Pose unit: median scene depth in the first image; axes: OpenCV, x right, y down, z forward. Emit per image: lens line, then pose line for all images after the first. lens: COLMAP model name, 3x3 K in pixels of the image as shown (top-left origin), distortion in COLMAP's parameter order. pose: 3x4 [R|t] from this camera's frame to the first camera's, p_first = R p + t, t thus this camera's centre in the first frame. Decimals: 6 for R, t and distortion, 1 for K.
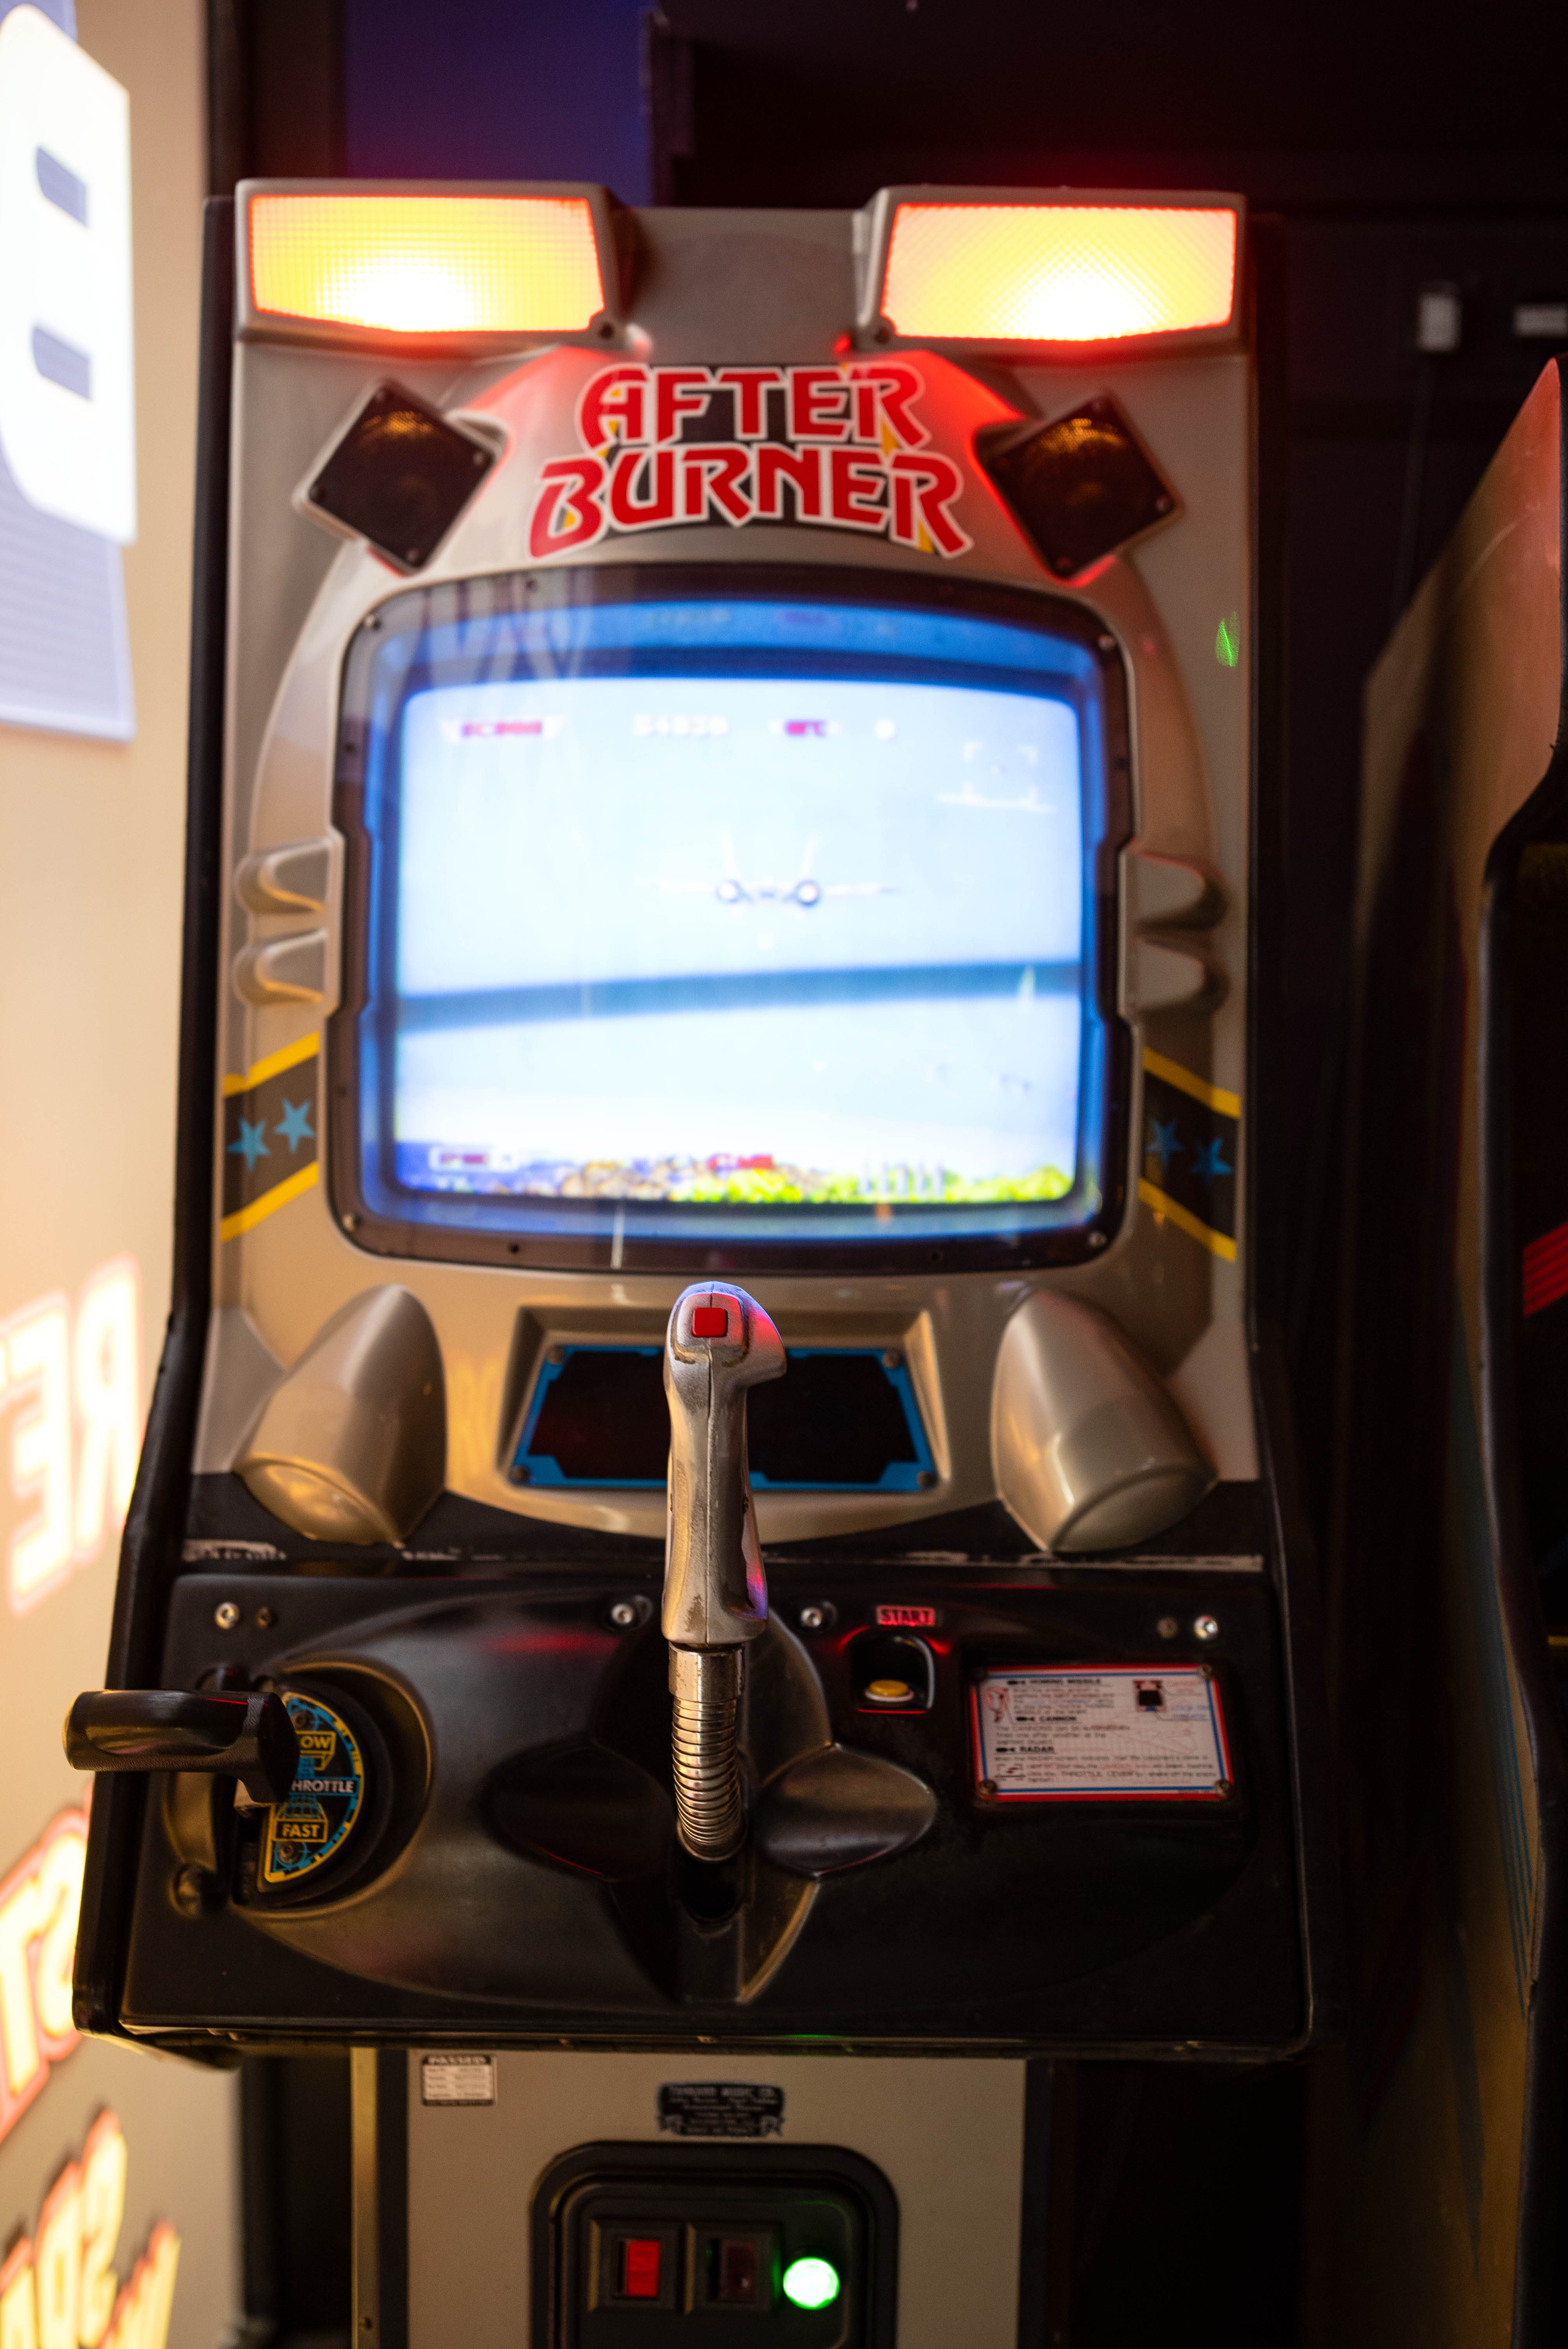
lens RADIAL K [[2661.8, 0, 783.5], [0, 2661.8, 1166.7], [0, 0, 1]] dist [-0.032162, 0.000000]
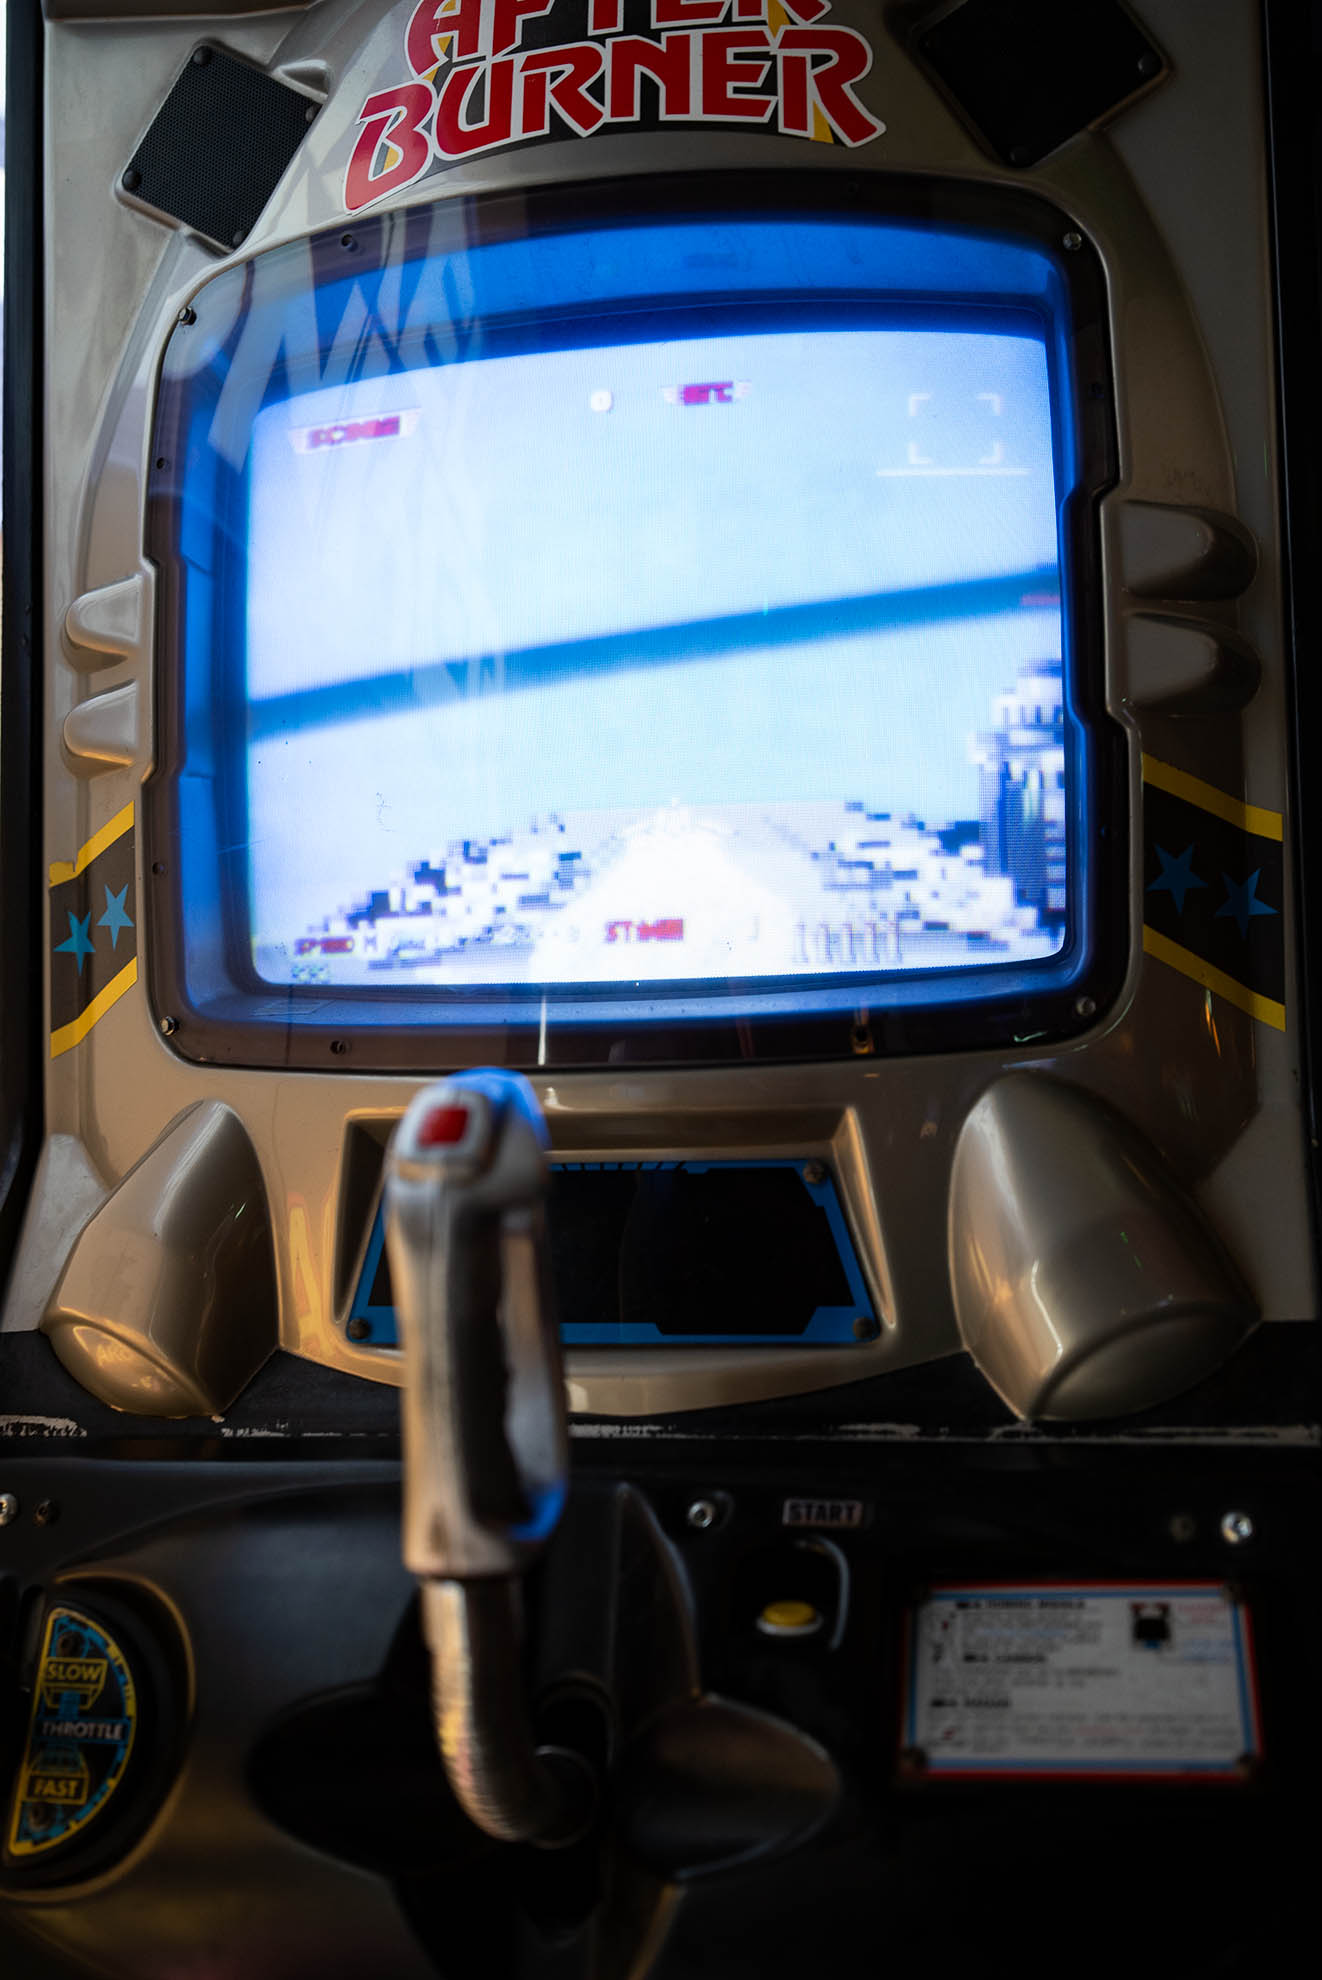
lens RADIAL K [[2243.7, 0, 659.6], [0, 2243.7, 981.4], [0, 0, 1]] dist [-0.032162, 0.000000]
pose [[0.978203, -0.046563, -0.202363, 0.127853], [0.042842, 0.998823, -0.022730, 0.029230], [0.203183, 0.013565, 0.979047, 0.345670]]
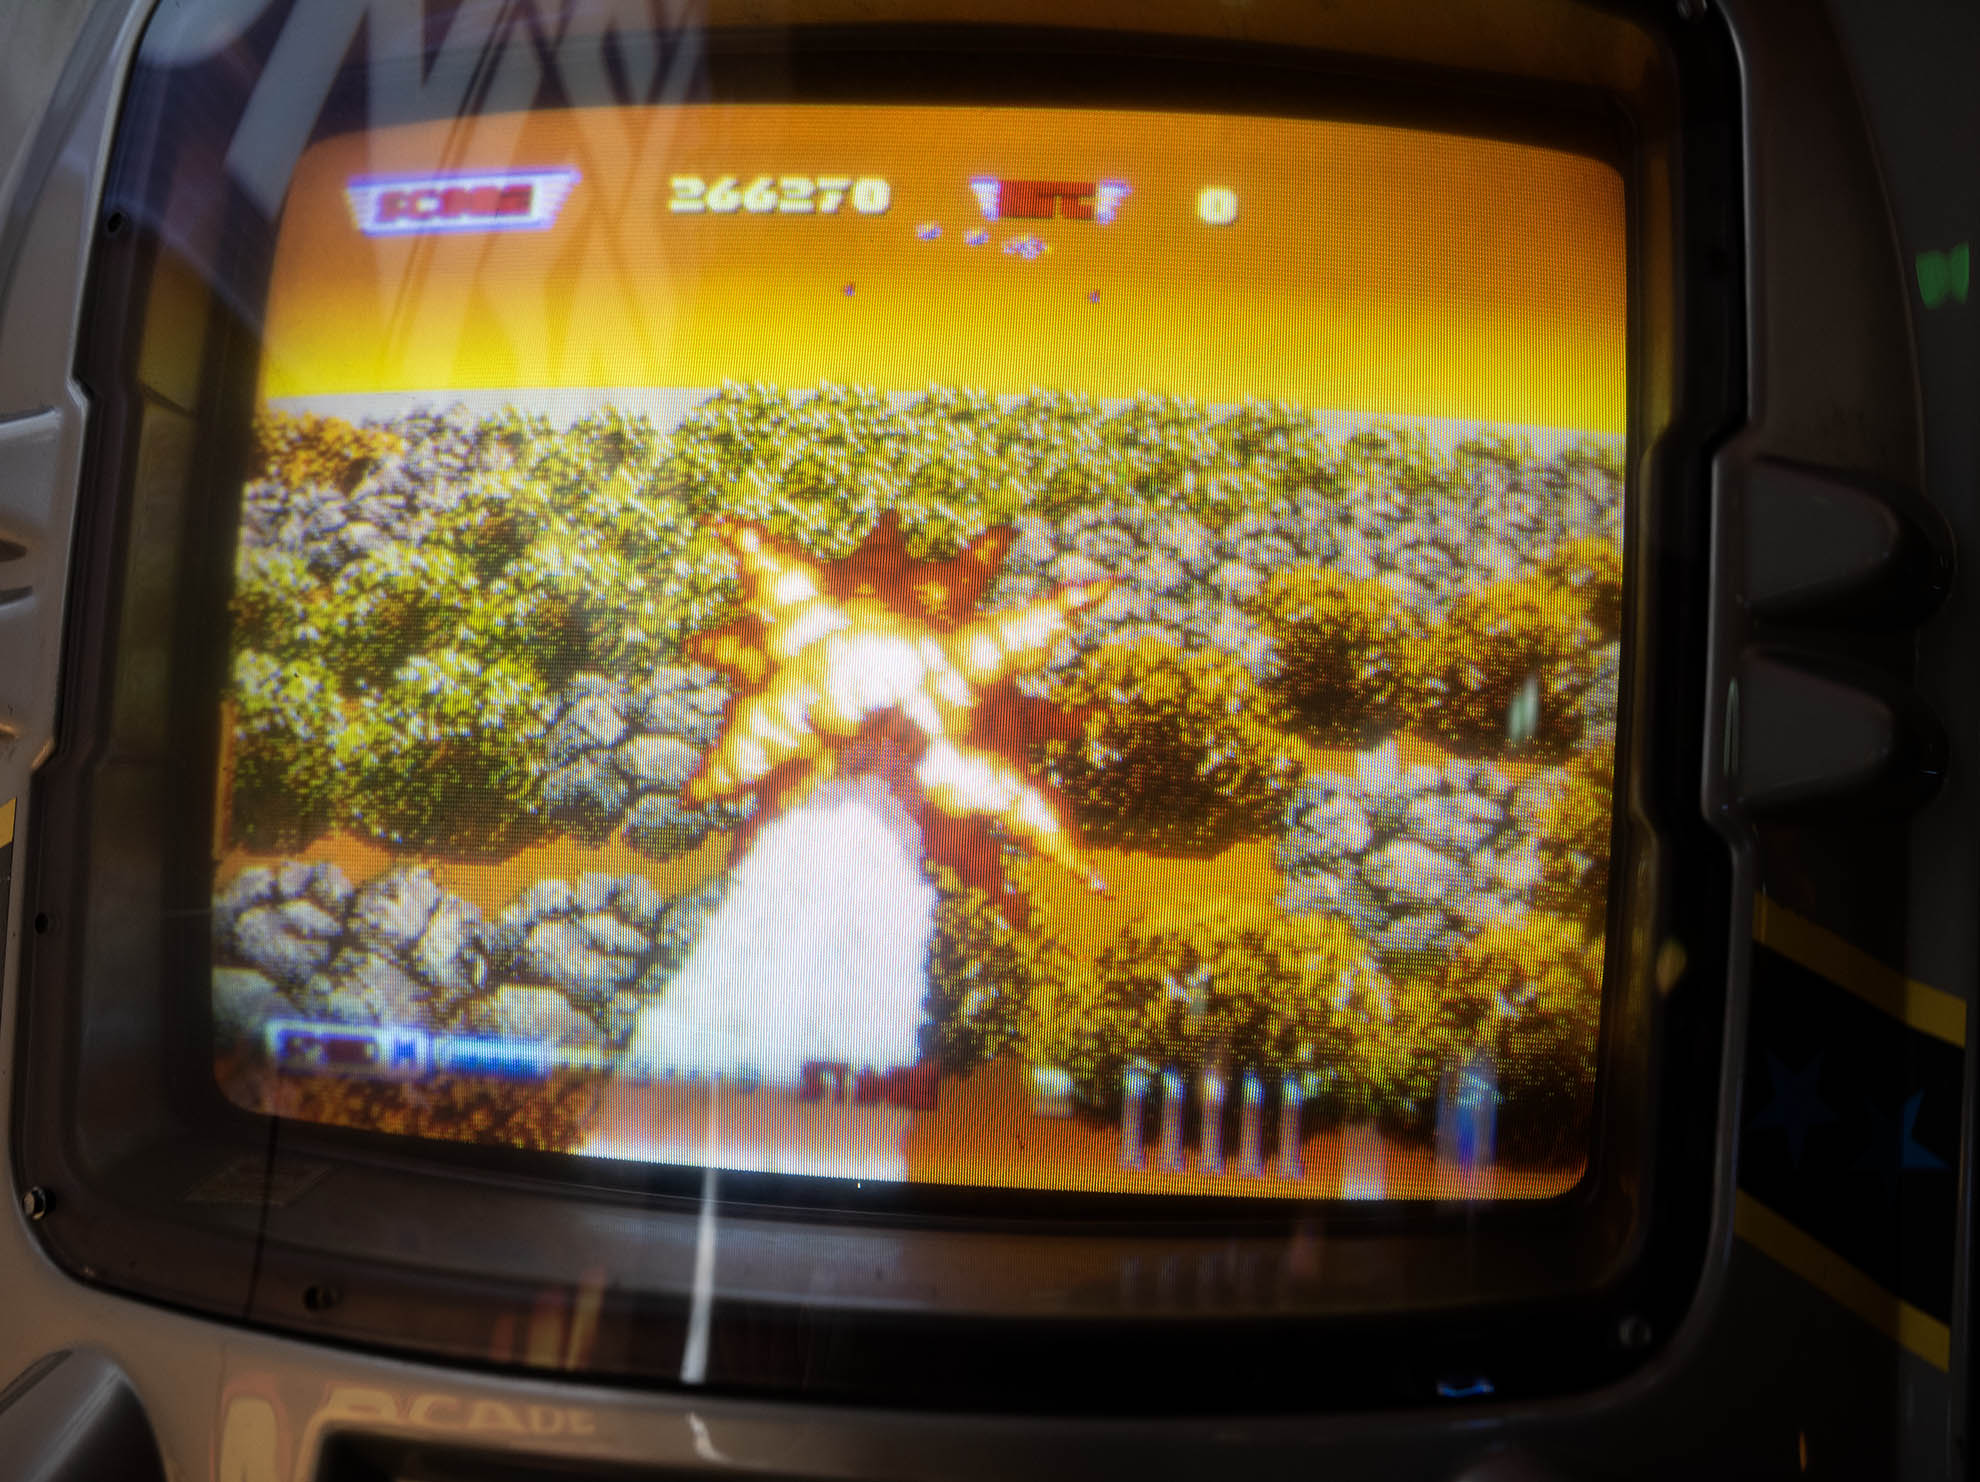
lens RADIAL K [[2526.5, 0, 1053.7], [0, 2526.5, 726.4], [0, 0, 1]] dist [0.036078, 0.000000]
pose [[0.991357, 0.028169, -0.128134, 0.073227], [-0.033318, 0.998714, -0.038225, -0.052938], [0.126893, 0.042164, 0.991020, 0.565053]]
